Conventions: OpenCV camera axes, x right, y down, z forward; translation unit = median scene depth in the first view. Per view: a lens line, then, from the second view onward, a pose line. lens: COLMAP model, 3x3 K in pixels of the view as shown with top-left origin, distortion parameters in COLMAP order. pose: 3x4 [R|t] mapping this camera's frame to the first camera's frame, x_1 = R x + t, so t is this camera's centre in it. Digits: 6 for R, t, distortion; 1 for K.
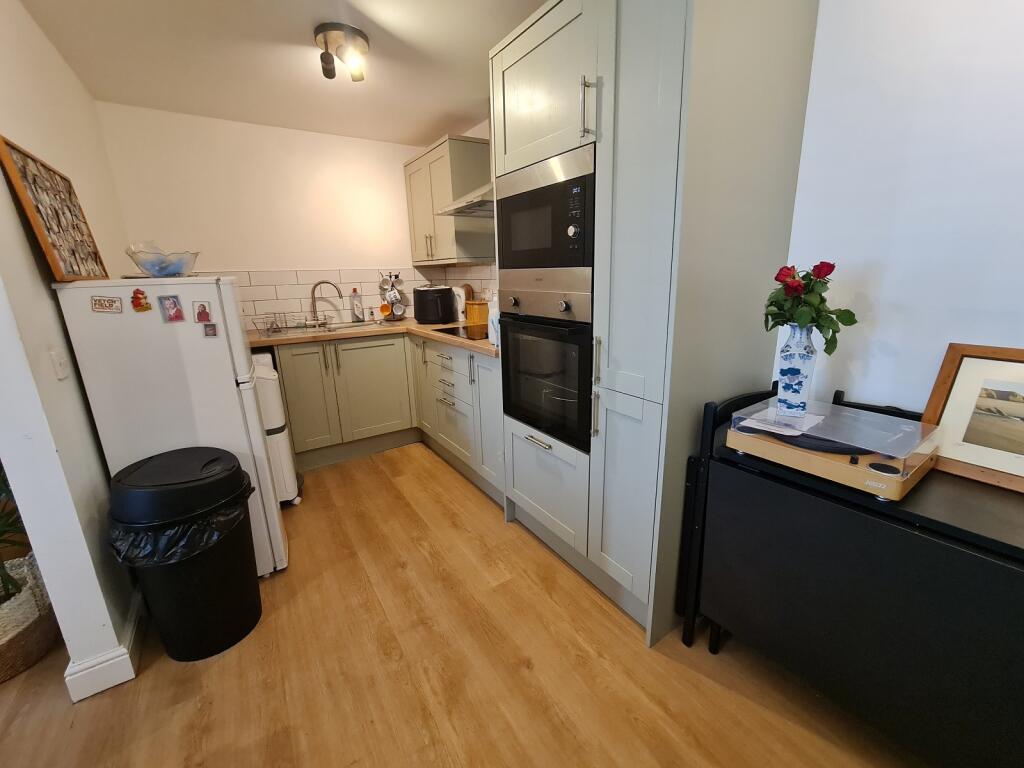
lens RADIAL K [[424.0, 0, 510.9], [0, 424.0, 382.0], [0, 0, 1]] dist [-0.001505, 0.000304]
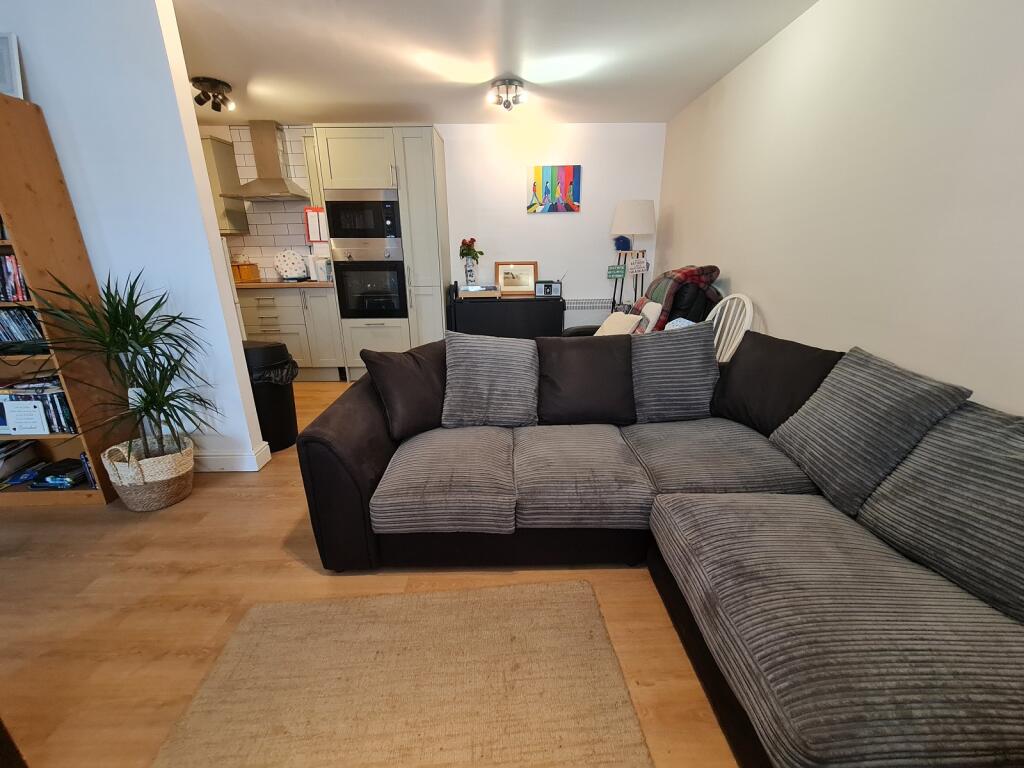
lens RADIAL K [[418.3, 0, 505.8], [0, 418.3, 382.9], [0, 0, 1]] dist [-0.000982, -0.000593]
pose [[0.543330, -0.244533, 0.803116, -1.663762], [0.205374, 0.966287, 0.155275, 0.302176], [-0.814011, 0.080573, 0.575234, -0.865903]]
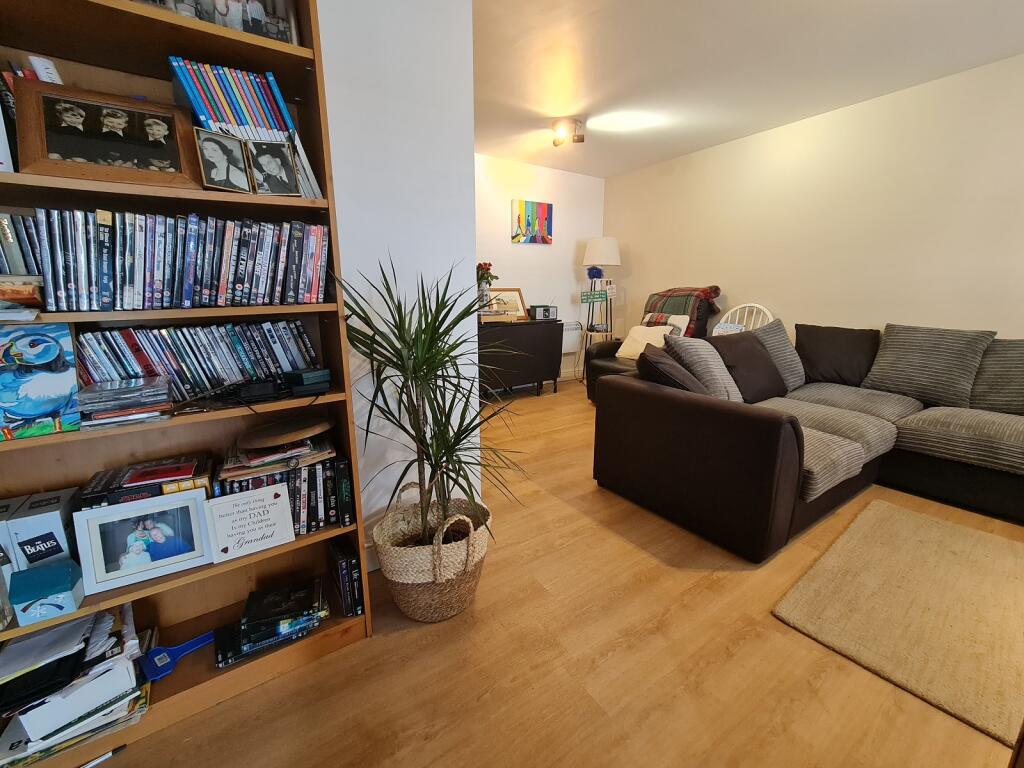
lens RADIAL K [[424.0, 0, 510.9], [0, 424.0, 382.0], [0, 0, 1]] dist [-0.001505, 0.000304]
pose [[-0.005295, -0.189439, 0.981878, -2.145019], [0.251519, 0.950073, 0.184659, 0.042780], [-0.967838, 0.247939, 0.042617, 0.669591]]
